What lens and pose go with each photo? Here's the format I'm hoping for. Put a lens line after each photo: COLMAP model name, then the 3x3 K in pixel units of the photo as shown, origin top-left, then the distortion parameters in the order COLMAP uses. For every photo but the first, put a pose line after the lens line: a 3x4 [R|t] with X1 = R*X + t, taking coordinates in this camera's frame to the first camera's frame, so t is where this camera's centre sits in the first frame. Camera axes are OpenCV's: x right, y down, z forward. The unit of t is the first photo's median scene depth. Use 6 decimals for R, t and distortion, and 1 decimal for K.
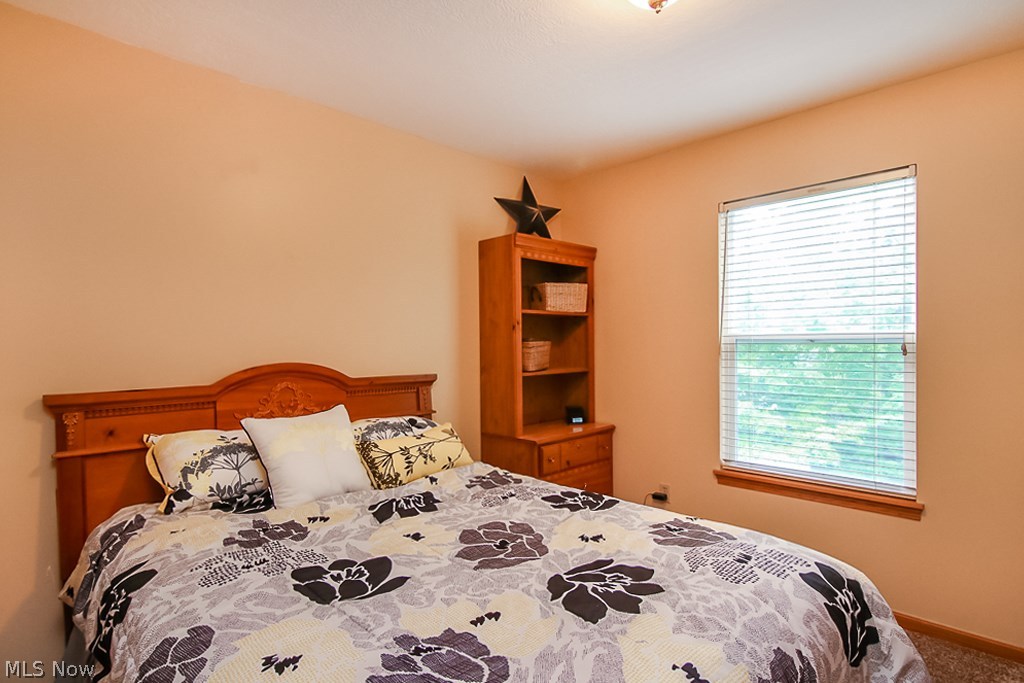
lens RADIAL K [[526.2, 0, 509.1], [0, 526.2, 340.8], [0, 0, 1]] dist [0.010339, -0.008655]
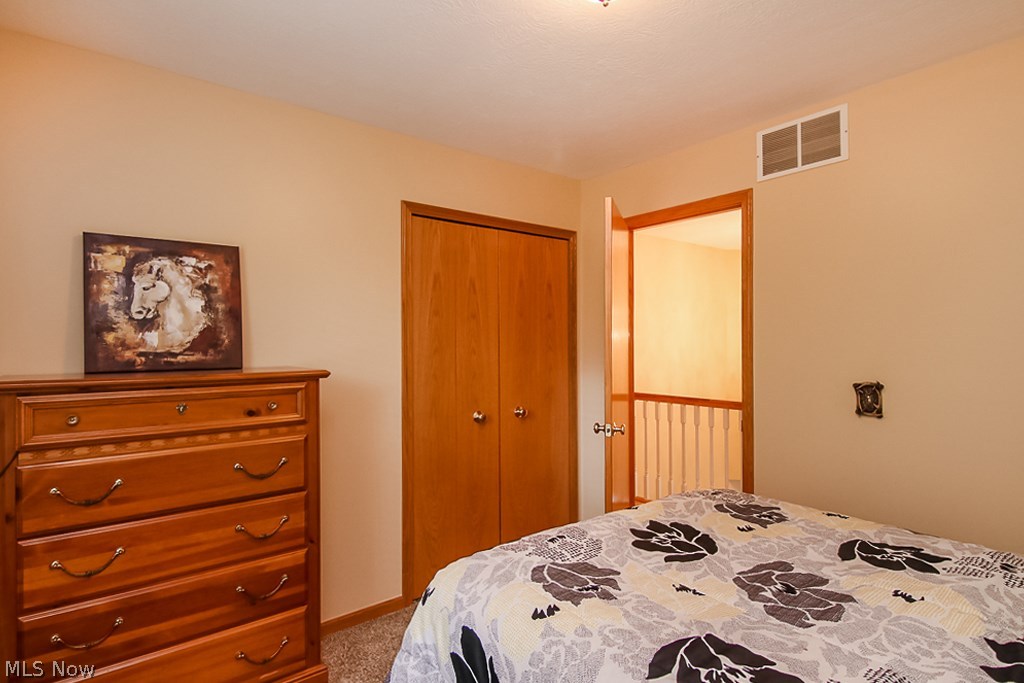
lens RADIAL K [[526.2, 0, 509.1], [0, 526.2, 340.8], [0, 0, 1]] dist [0.010339, -0.008655]
pose [[-0.993828, 0.012167, 0.110261, 0.396321], [0.010704, 0.999847, -0.013853, -0.031660], [-0.110413, -0.012587, -0.993806, 2.155421]]
